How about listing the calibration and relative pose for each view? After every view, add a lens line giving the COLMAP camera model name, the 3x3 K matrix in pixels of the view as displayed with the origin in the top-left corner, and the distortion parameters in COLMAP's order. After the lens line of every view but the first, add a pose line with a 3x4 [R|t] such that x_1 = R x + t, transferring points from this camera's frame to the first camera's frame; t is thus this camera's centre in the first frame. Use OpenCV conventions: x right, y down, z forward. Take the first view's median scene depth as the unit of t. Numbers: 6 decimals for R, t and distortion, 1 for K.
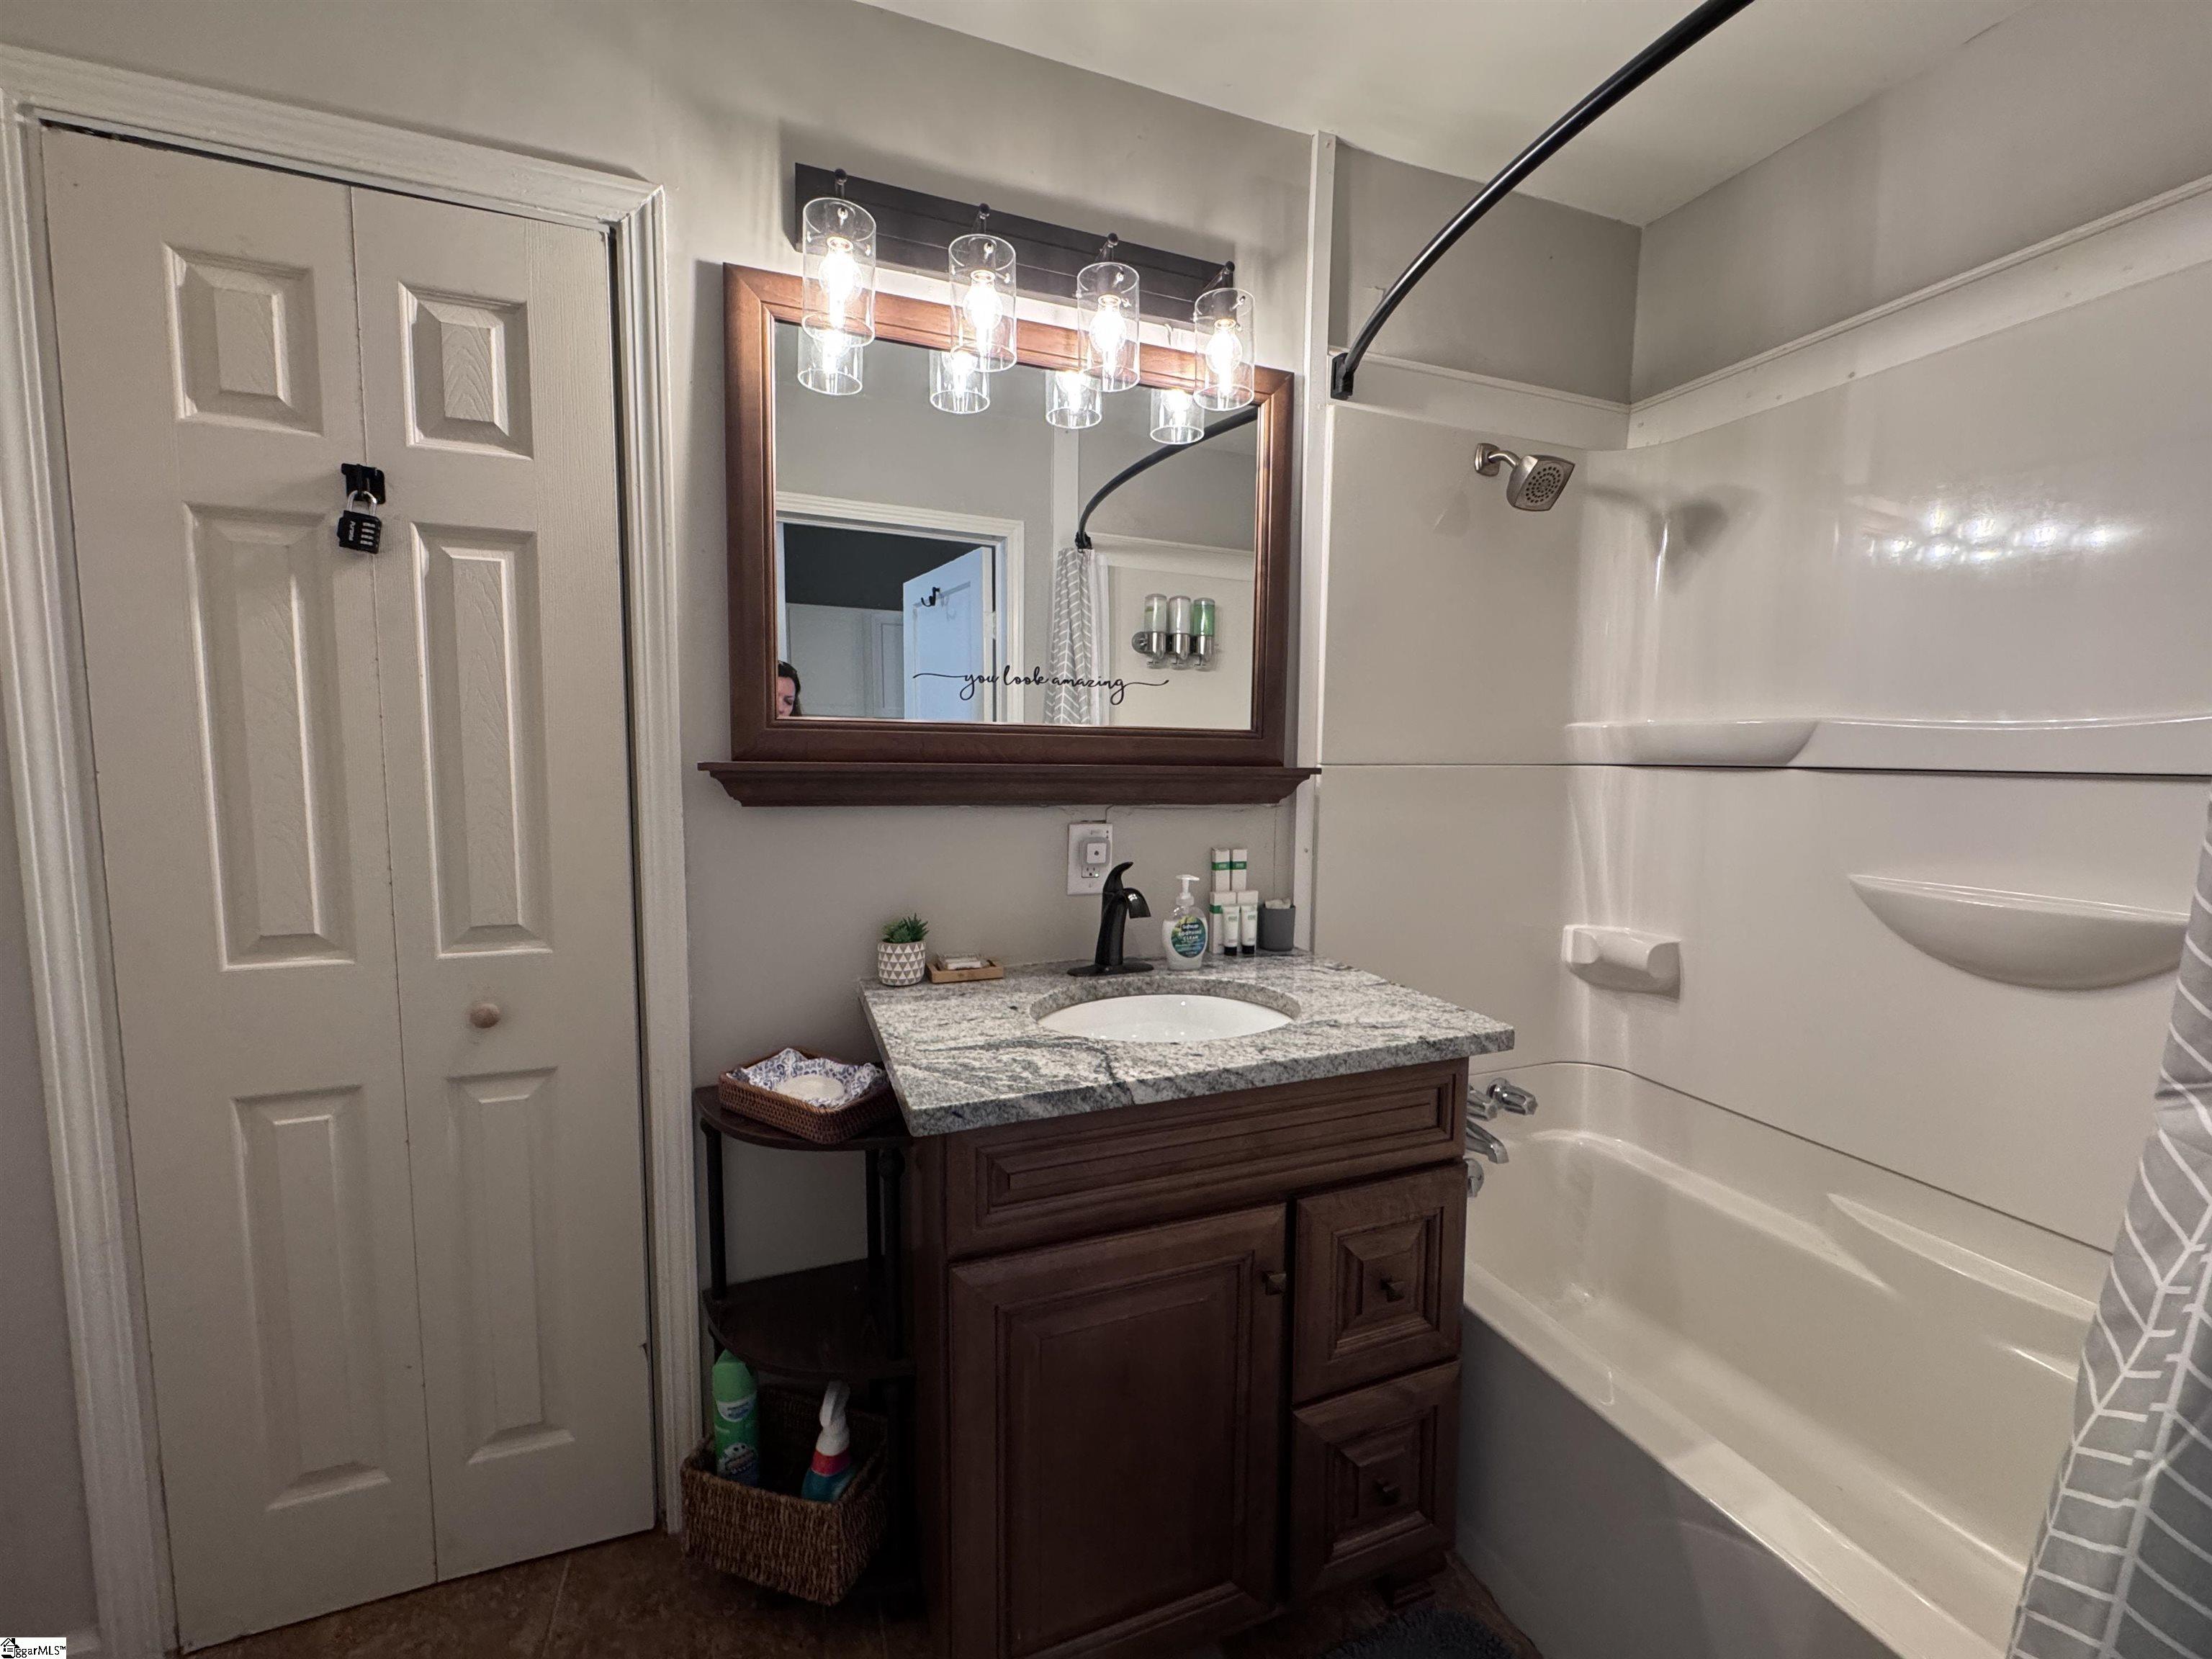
lens RADIAL K [[881.9, 0, 1108.4], [0, 881.9, 830.4], [0, 0, 1]] dist [-0.003166, 0.000689]
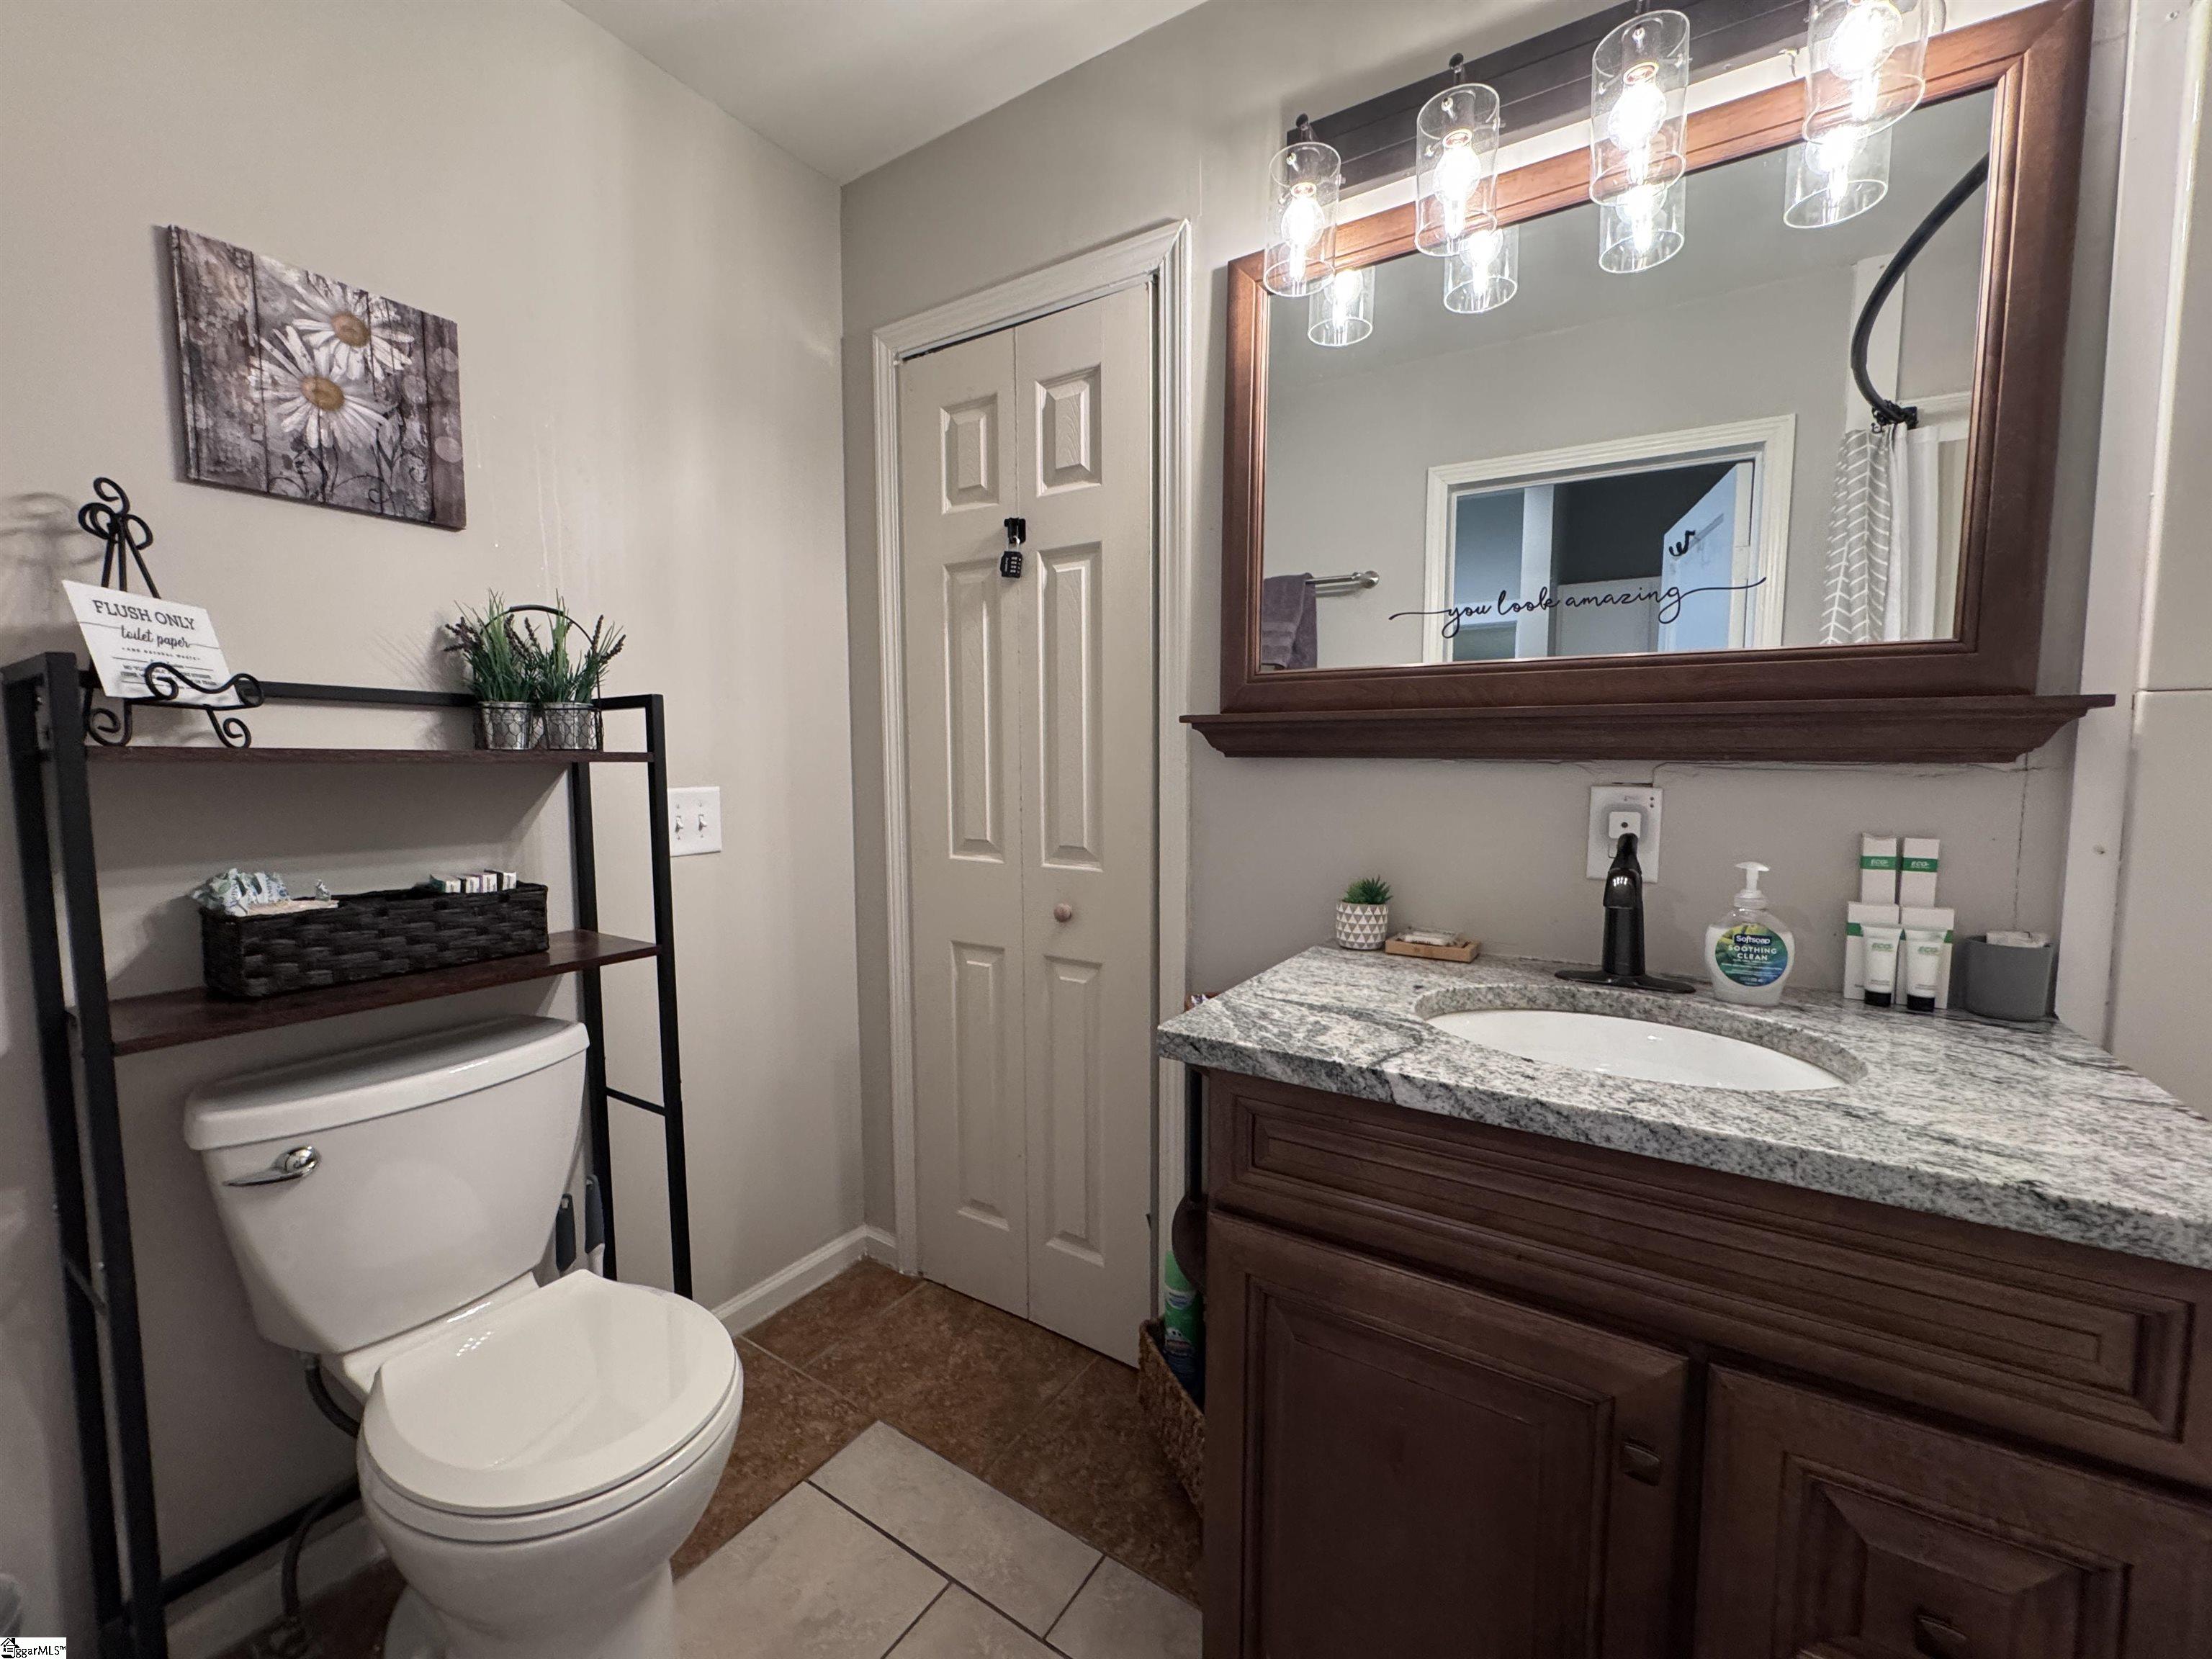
lens RADIAL K [[881.9, 0, 1107.5], [0, 881.9, 829.2], [0, 0, 1]] dist [-0.003166, 0.000689]
pose [[0.601967, 0.055234, -0.796609, 0.410845], [-0.064327, 0.997717, 0.020568, 0.054176], [0.795926, 0.038862, 0.604145, 0.255019]]
